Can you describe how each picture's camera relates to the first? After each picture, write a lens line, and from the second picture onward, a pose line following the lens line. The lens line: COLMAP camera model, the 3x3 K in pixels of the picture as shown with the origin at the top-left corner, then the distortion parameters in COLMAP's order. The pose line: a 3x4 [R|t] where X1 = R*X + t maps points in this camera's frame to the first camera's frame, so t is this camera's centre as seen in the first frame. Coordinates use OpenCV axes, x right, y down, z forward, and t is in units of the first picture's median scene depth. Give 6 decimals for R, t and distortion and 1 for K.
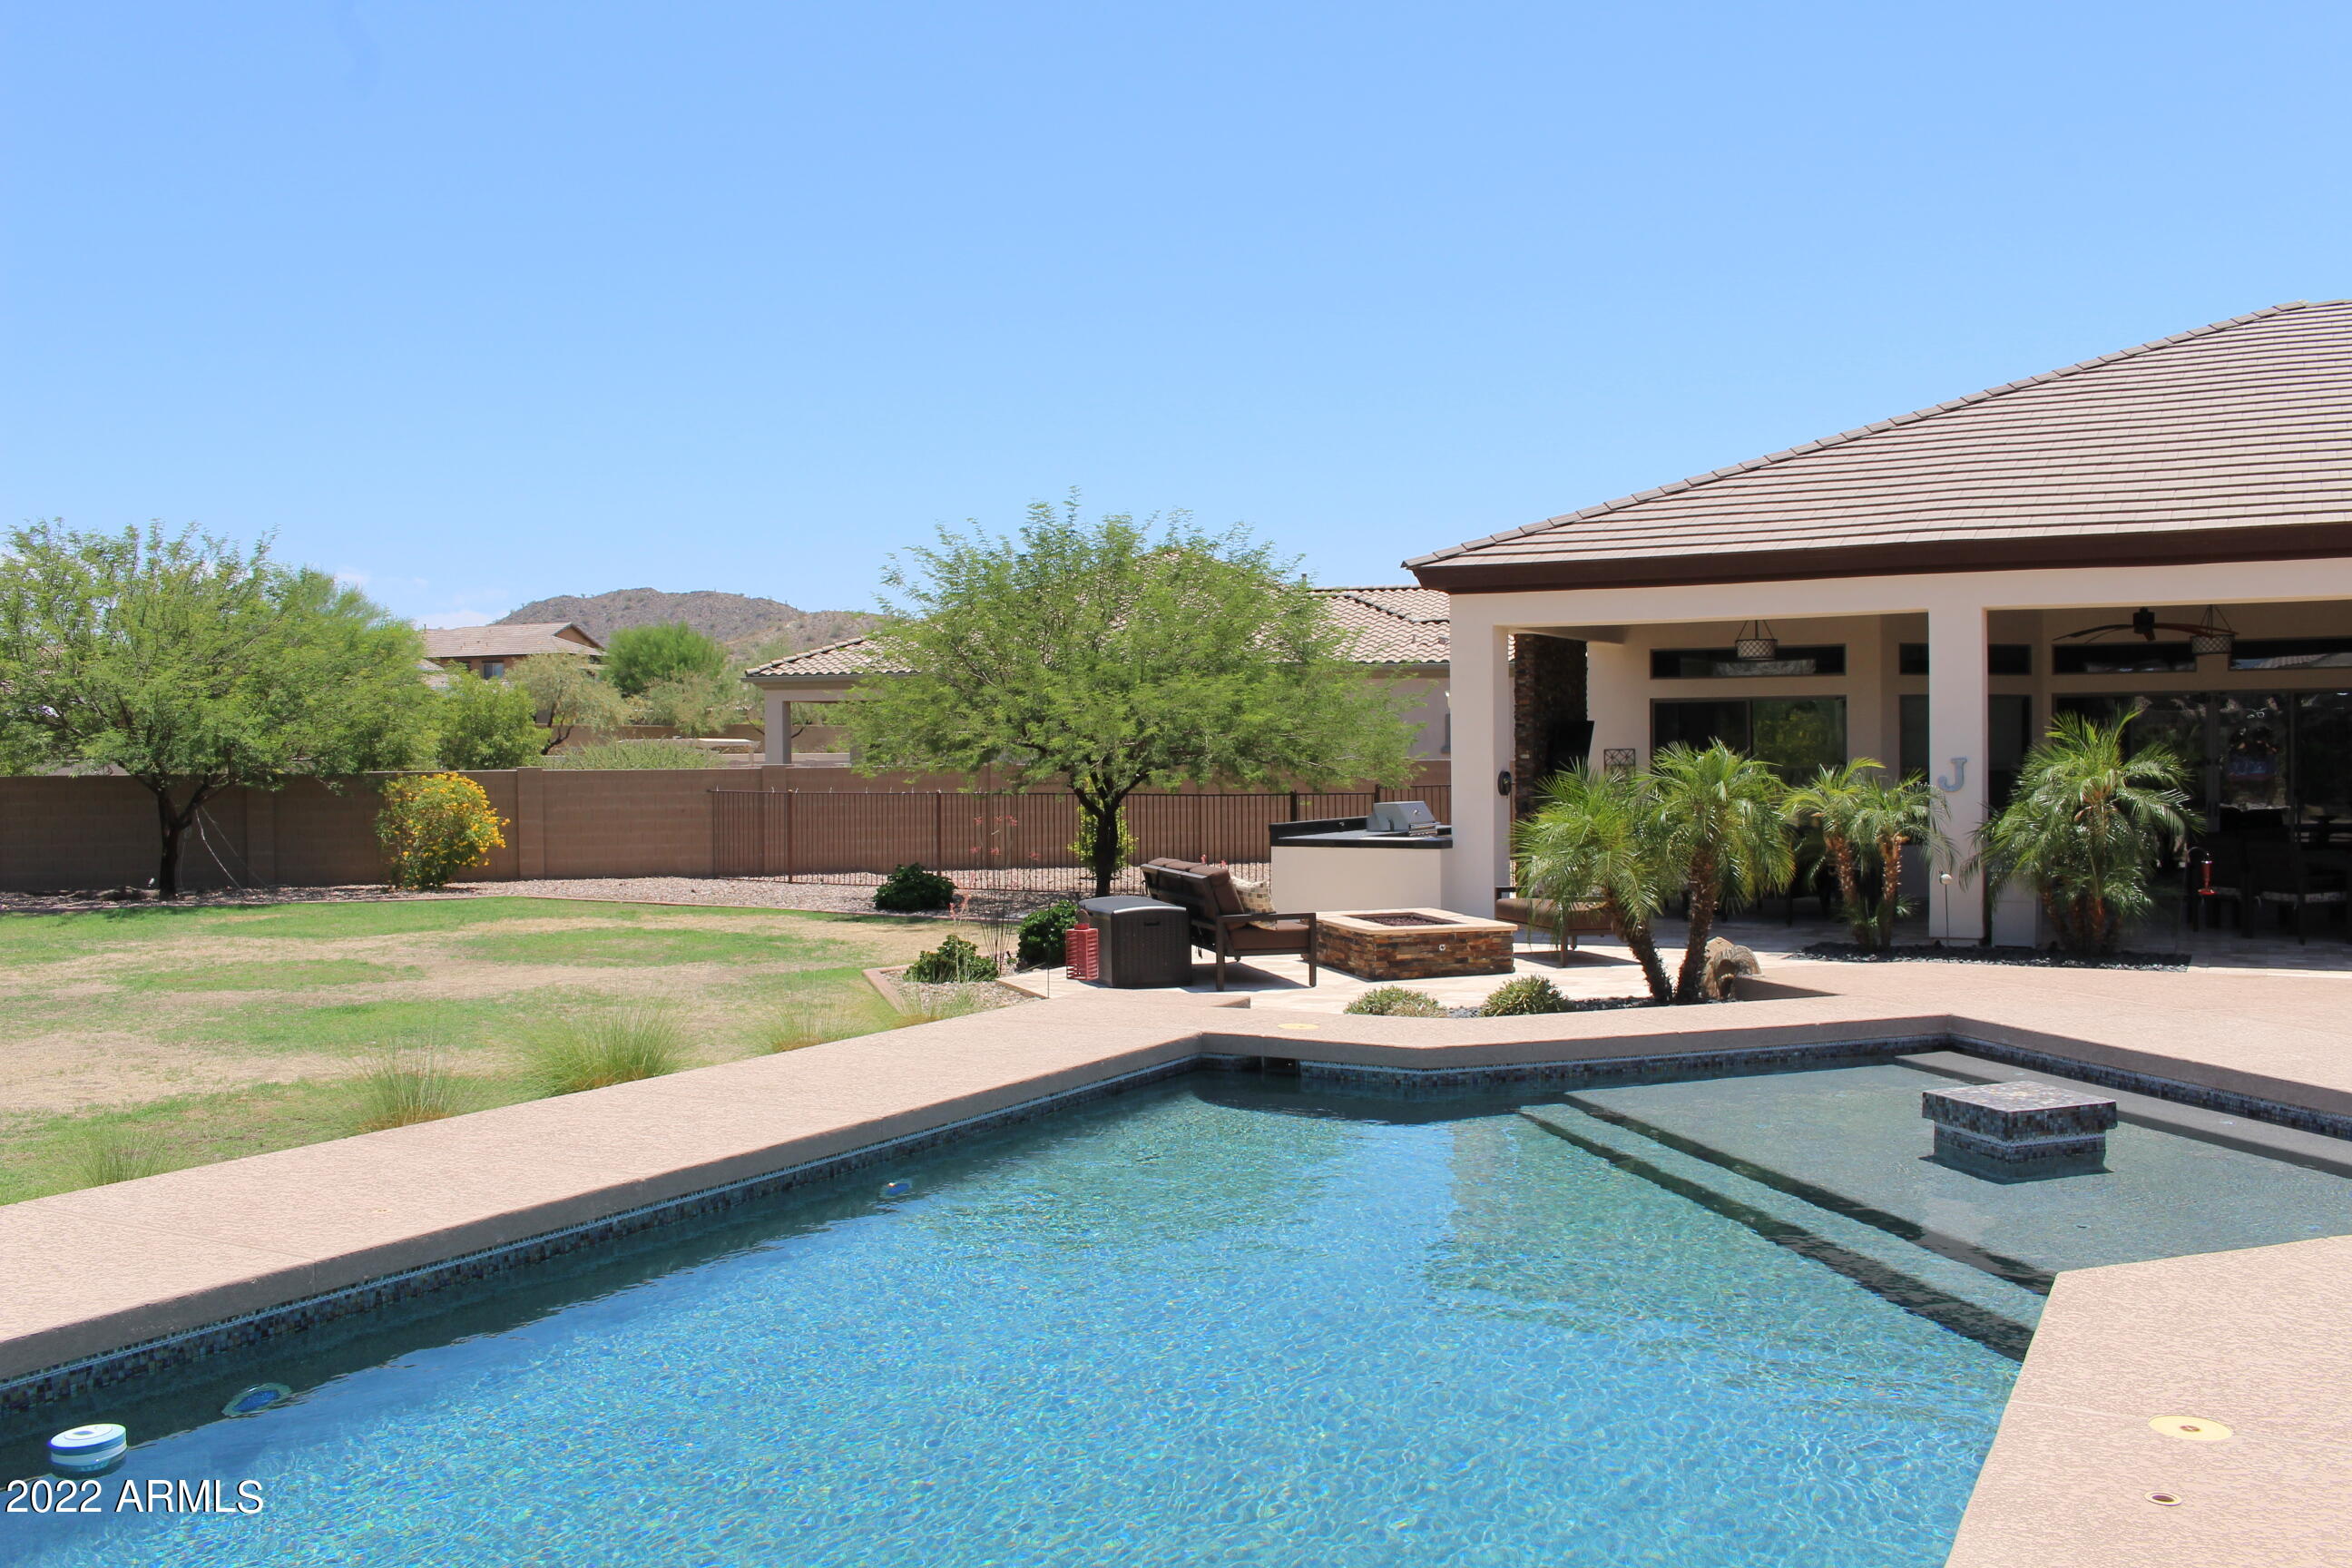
lens RADIAL K [[1953.4, 0, 1172.7], [0, 1953.4, 770.6], [0, 0, 1]] dist [-0.162931, 0.148246]
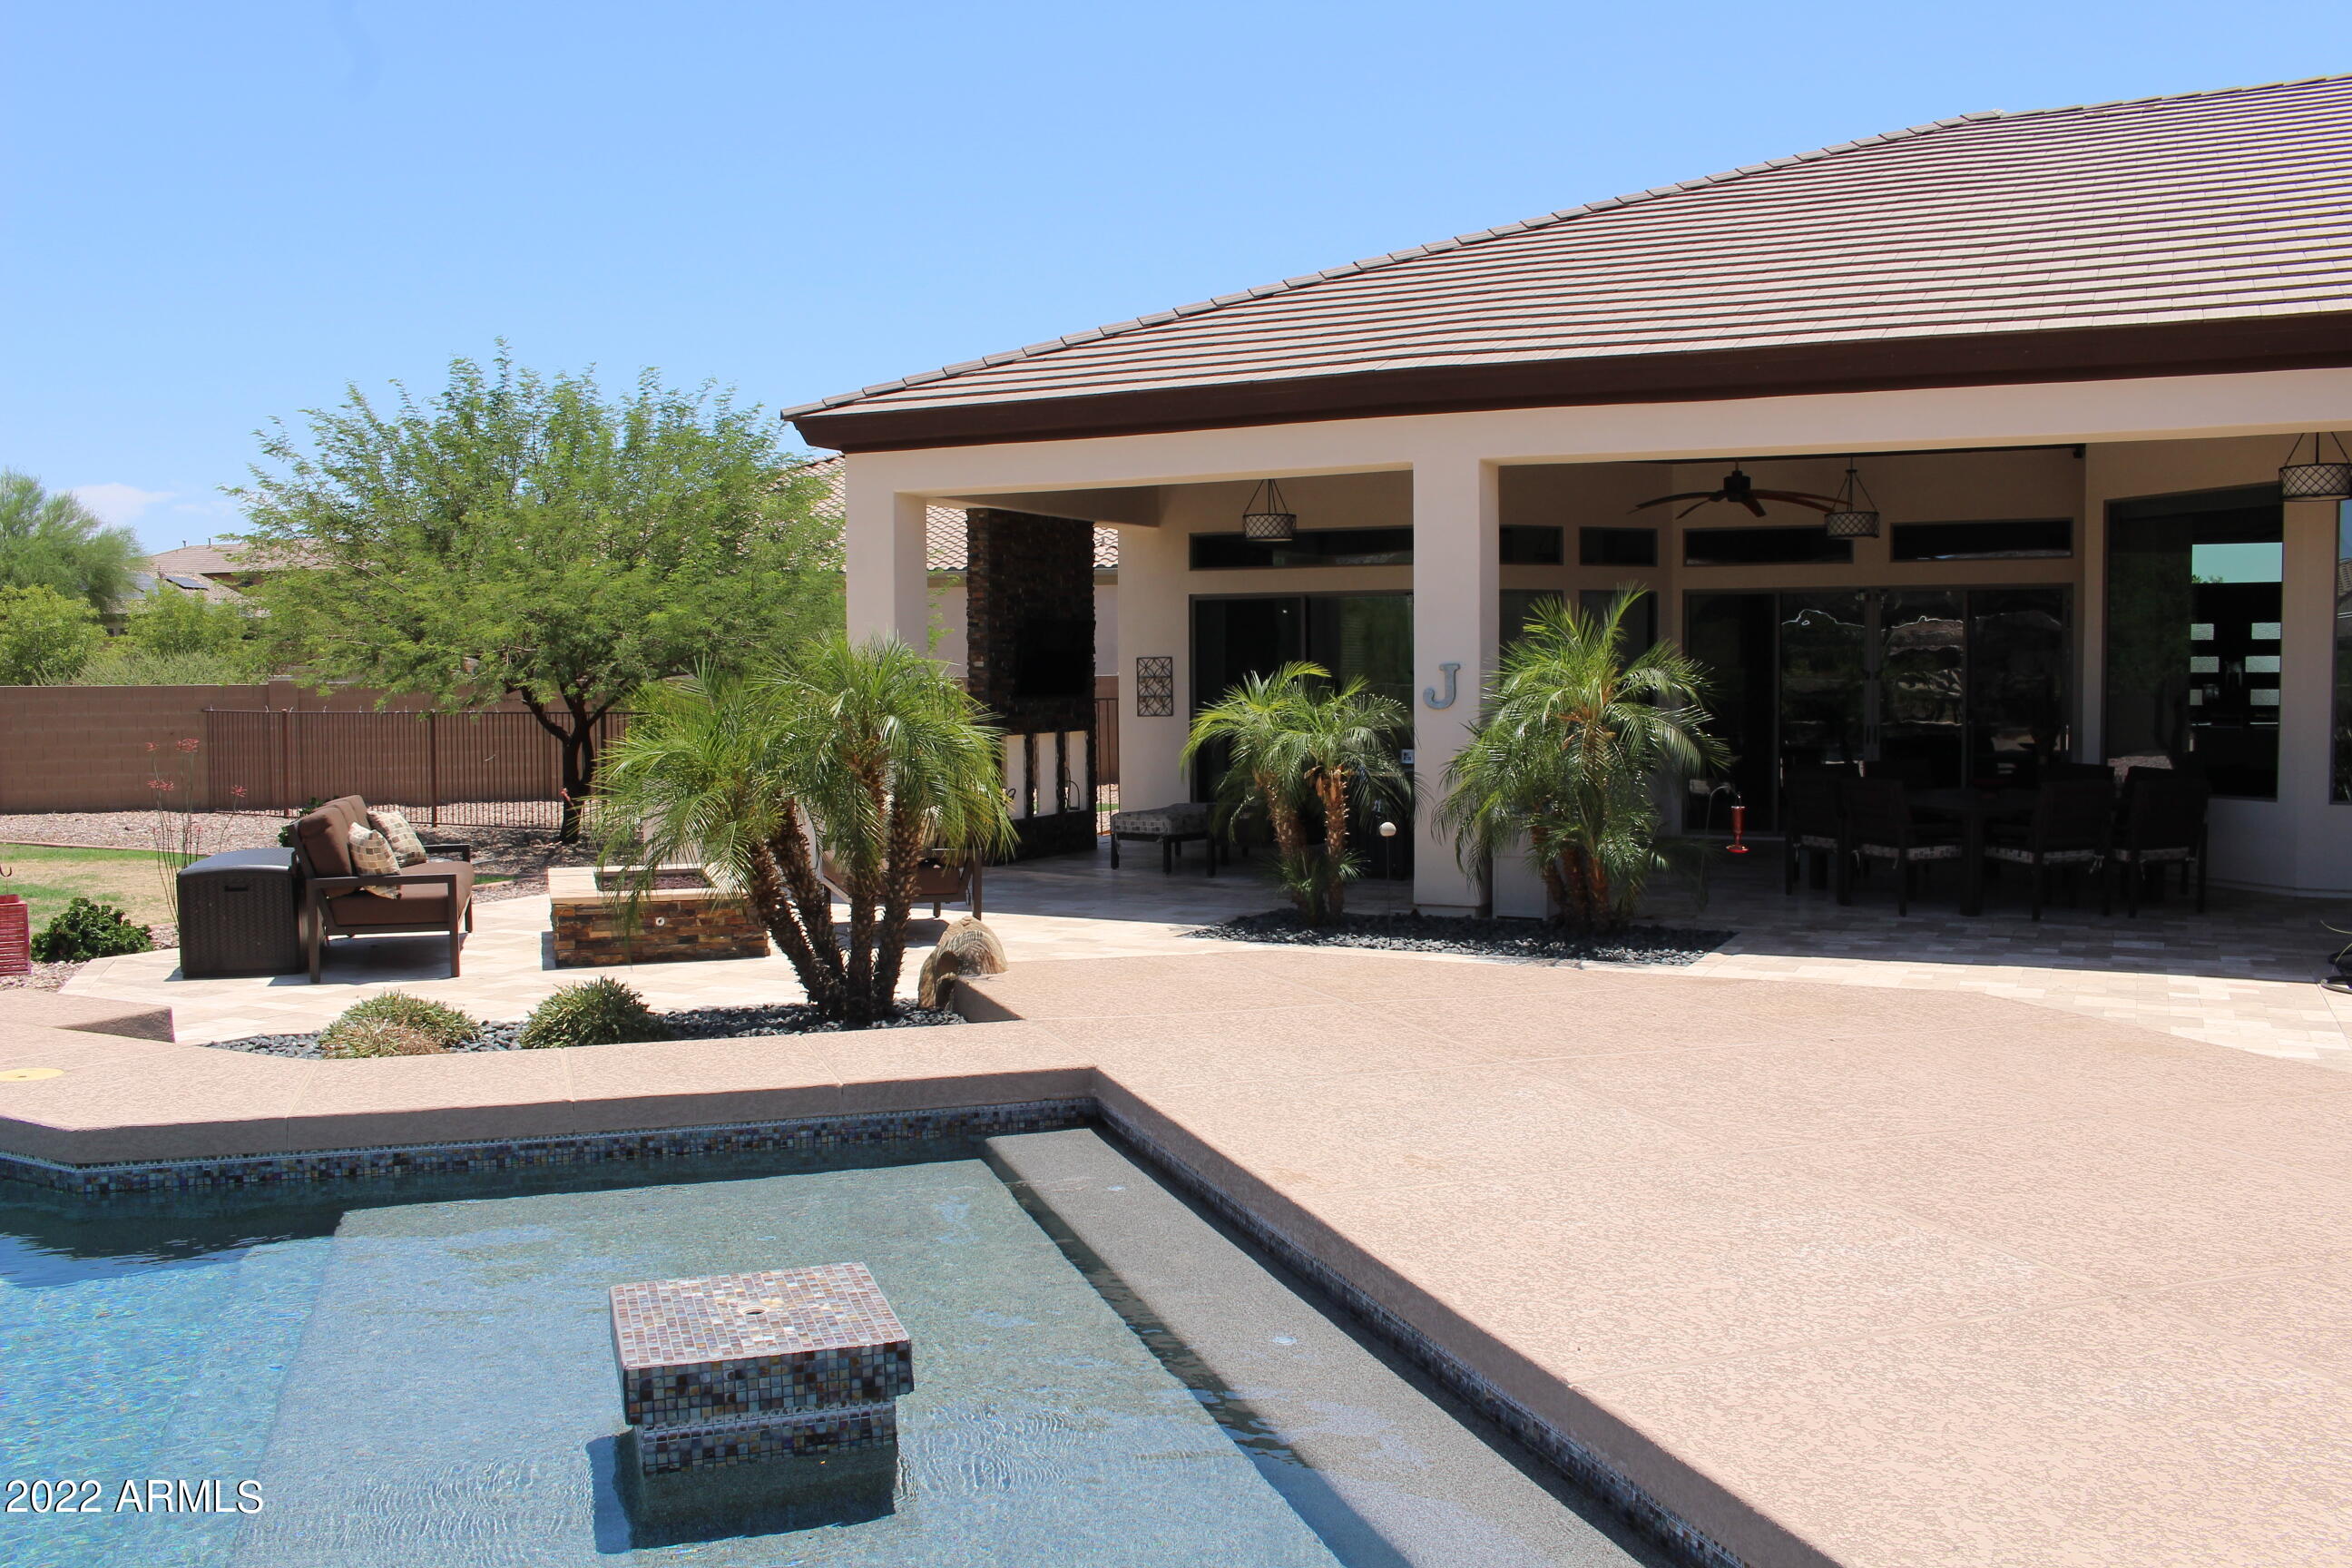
lens RADIAL K [[1953.4, 0, 1172.7], [0, 1953.4, 770.6], [0, 0, 1]] dist [-0.162931, 0.148246]
pose [[0.998518, 0.000473, 0.054424, 0.262954], [-0.002623, 0.999218, 0.039442, 0.005414], [-0.054363, -0.039526, 0.997739, 0.249697]]
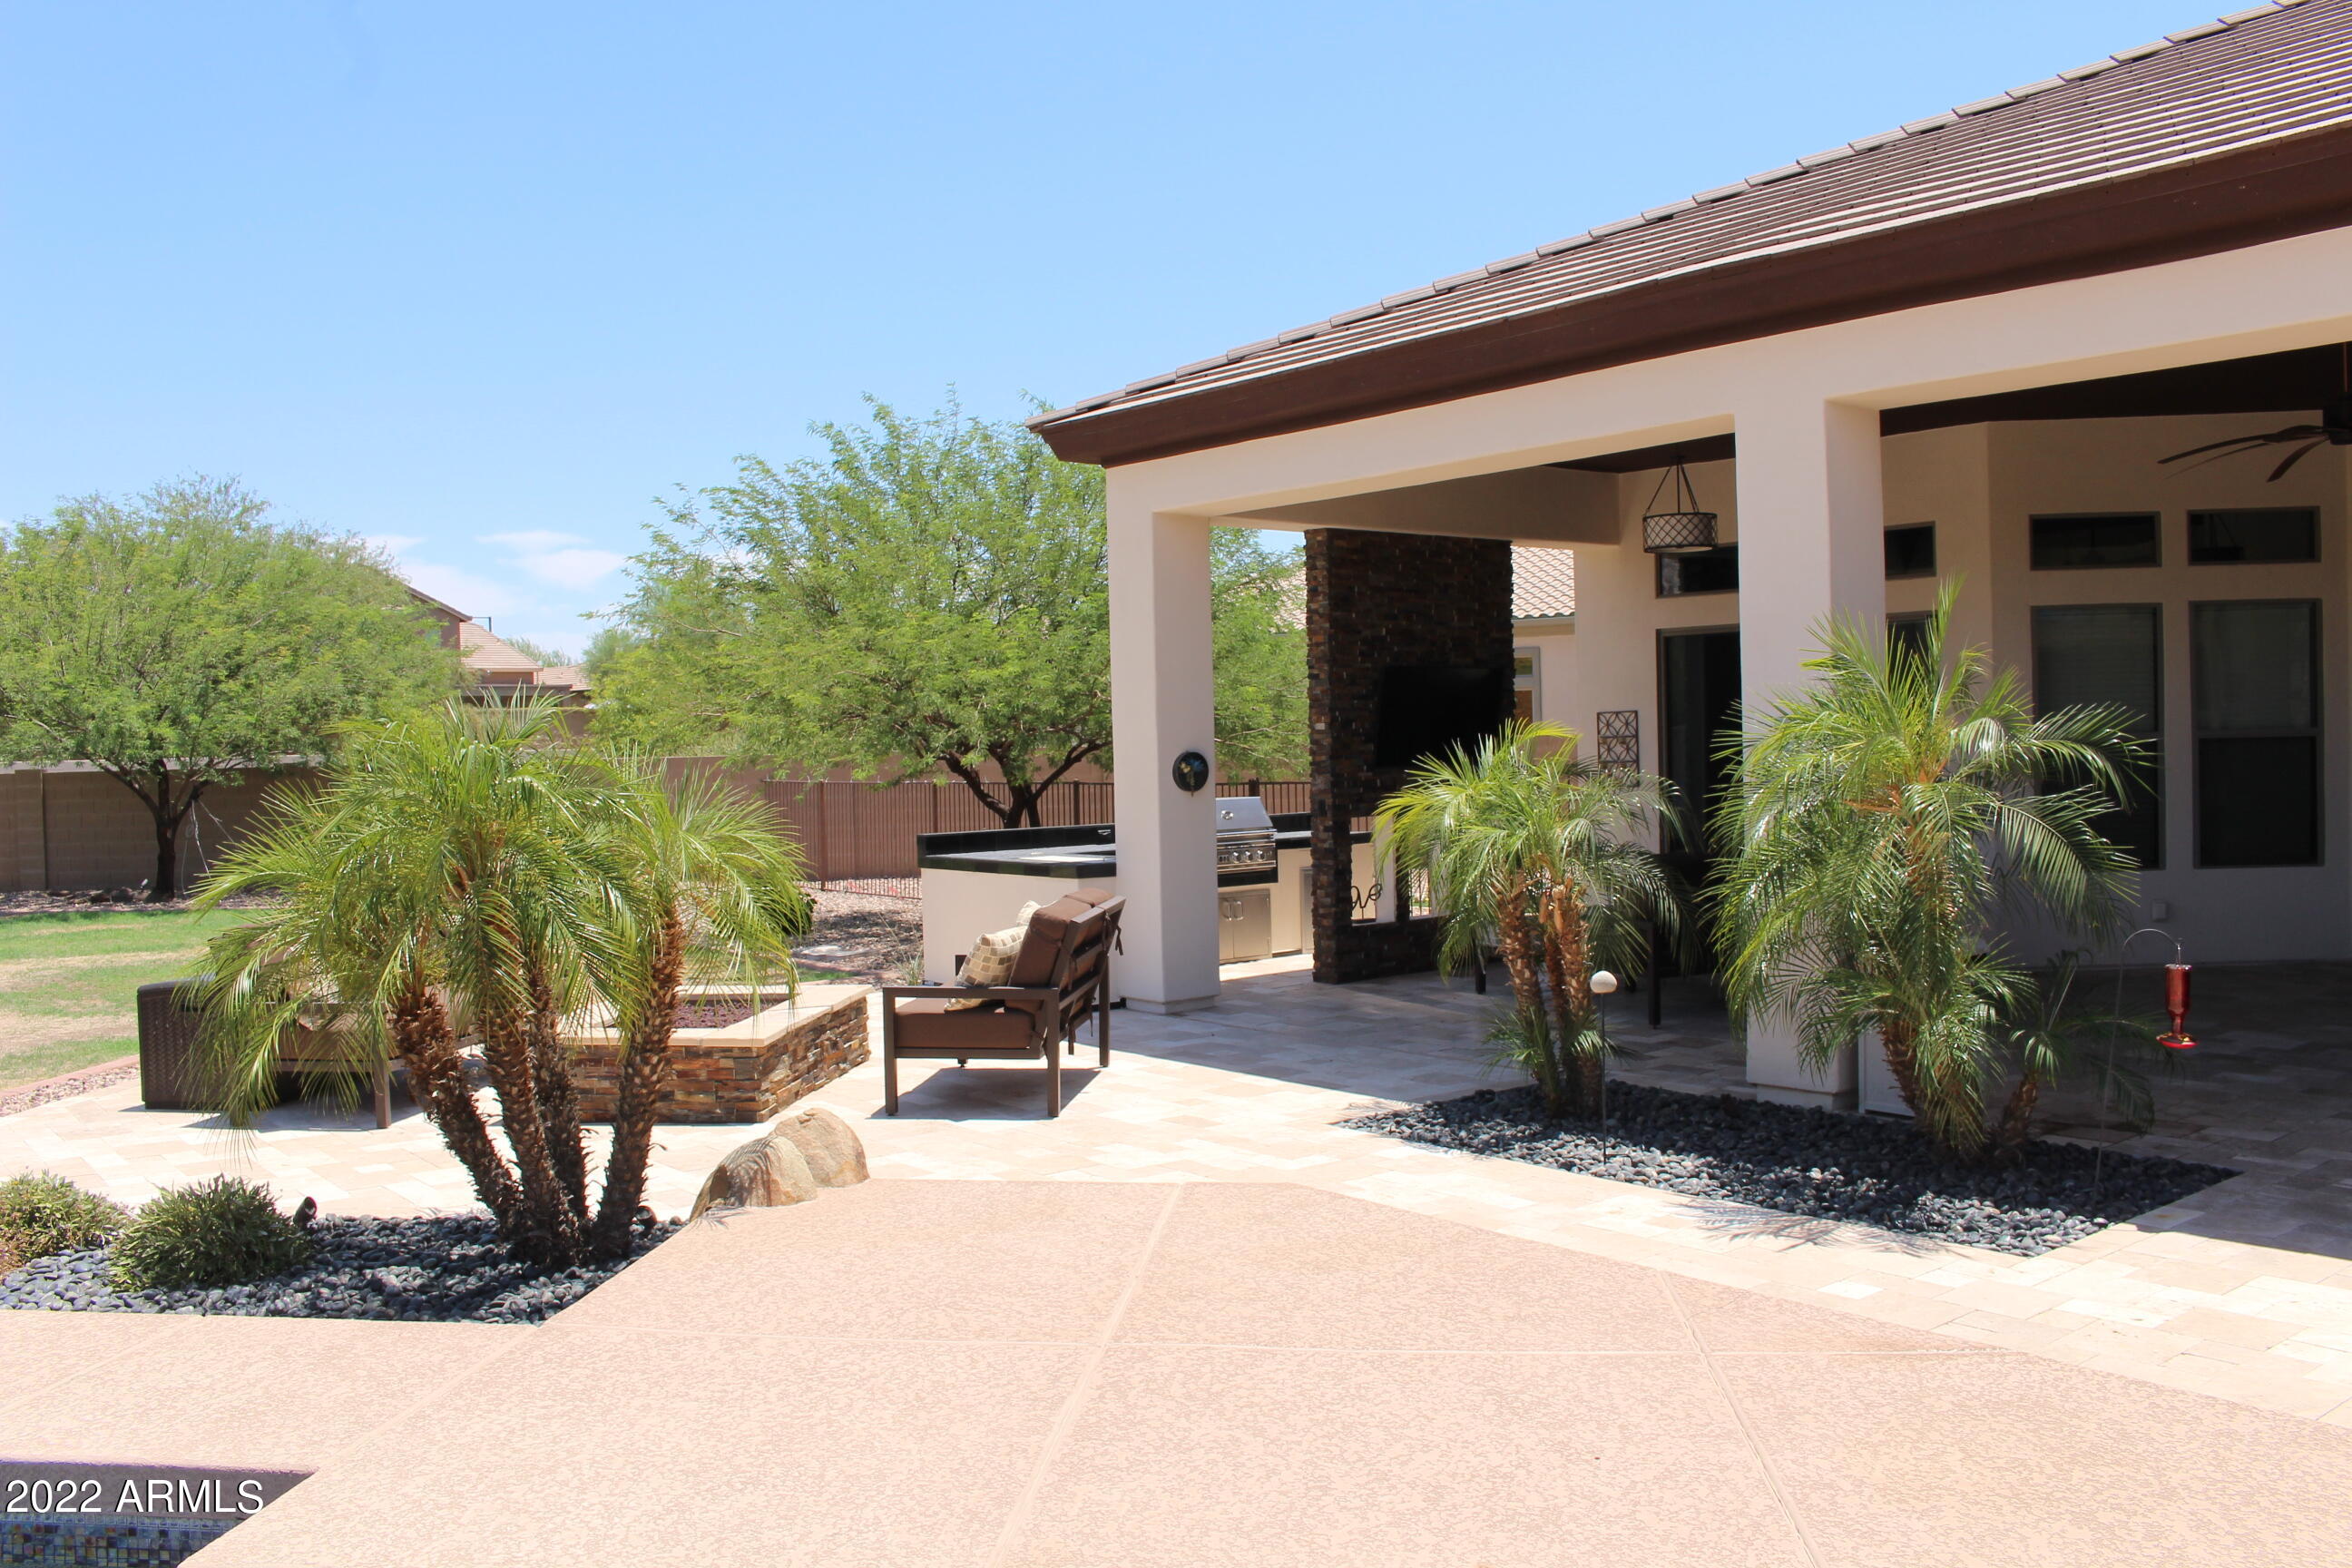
lens RADIAL K [[1953.4, 0, 1172.7], [0, 1953.4, 770.6], [0, 0, 1]] dist [-0.162931, 0.148246]
pose [[0.928739, -0.008084, -0.370647, 0.446804], [0.012690, 0.999870, 0.009991, -0.000019], [0.370517, -0.013983, 0.928720, 0.490162]]
